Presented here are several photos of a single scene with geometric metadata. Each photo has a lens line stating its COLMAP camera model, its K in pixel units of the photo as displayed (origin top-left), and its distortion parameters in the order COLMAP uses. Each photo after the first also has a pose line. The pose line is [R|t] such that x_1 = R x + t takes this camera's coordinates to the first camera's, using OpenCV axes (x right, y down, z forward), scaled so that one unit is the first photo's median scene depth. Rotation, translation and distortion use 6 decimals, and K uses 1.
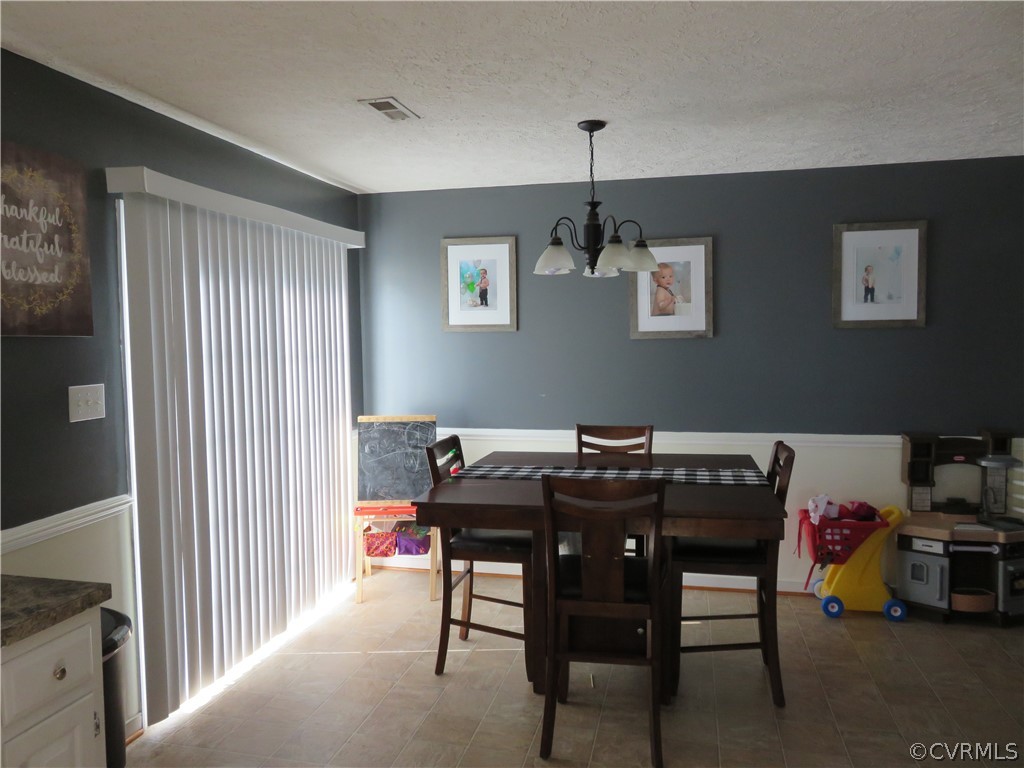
lens RADIAL K [[762.4, 0, 509.1], [0, 762.4, 379.7], [0, 0, 1]] dist [0.023296, -0.053021]
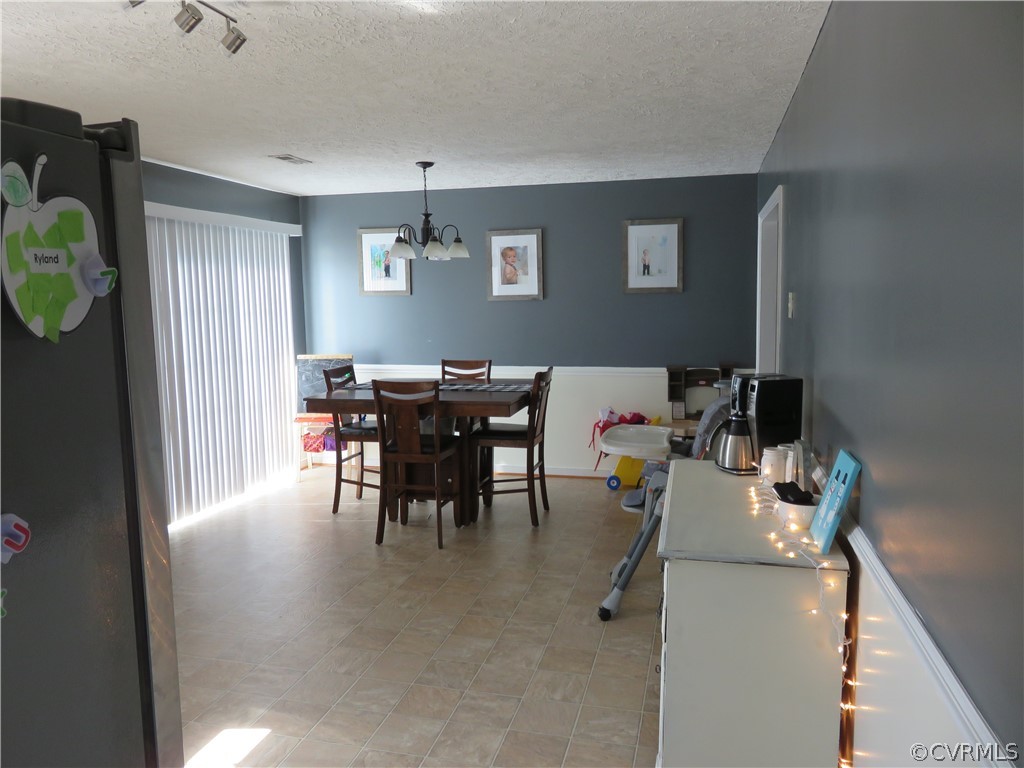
lens RADIAL K [[762.4, 0, 509.1], [0, 762.4, 379.7], [0, 0, 1]] dist [0.023296, -0.053021]
pose [[0.999767, 0.001473, -0.021537, 0.256052], [-0.000370, 0.998691, 0.051156, 0.023062], [0.021585, -0.051136, 0.998458, -0.473602]]
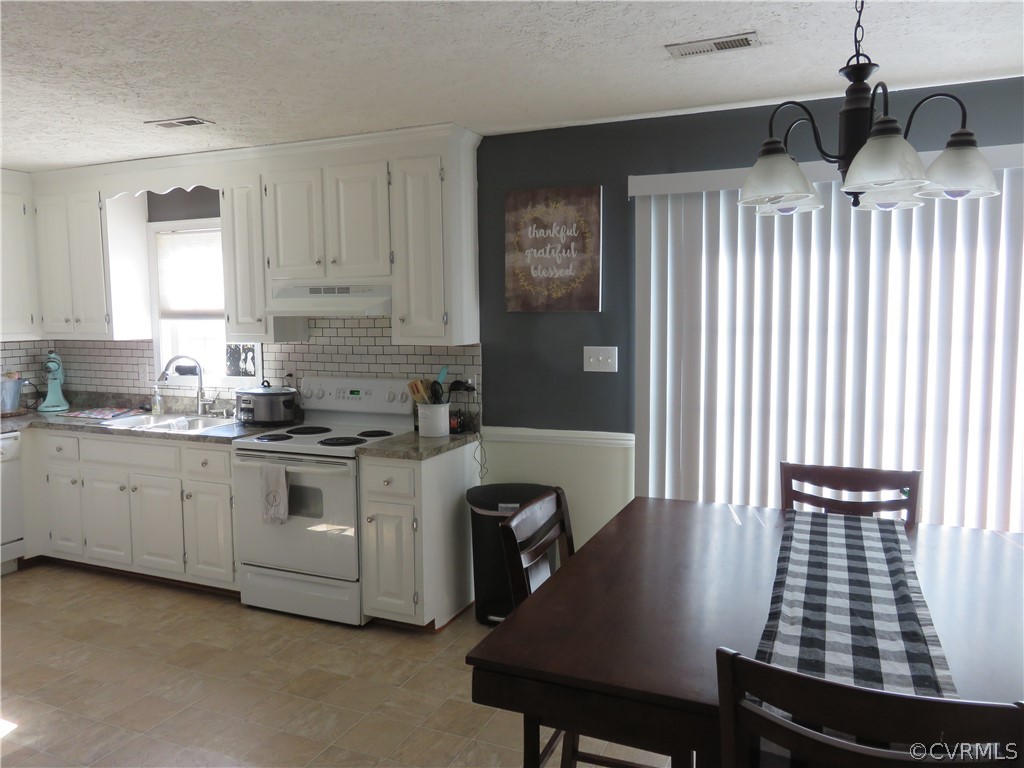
lens RADIAL K [[762.4, 0, 509.1], [0, 762.4, 379.7], [0, 0, 1]] dist [0.023296, -0.053021]
pose [[-0.176734, 0.109463, -0.978153, 0.542222], [-0.047278, 0.991705, 0.119522, -0.058388], [0.983122, 0.067369, -0.170093, 0.689319]]
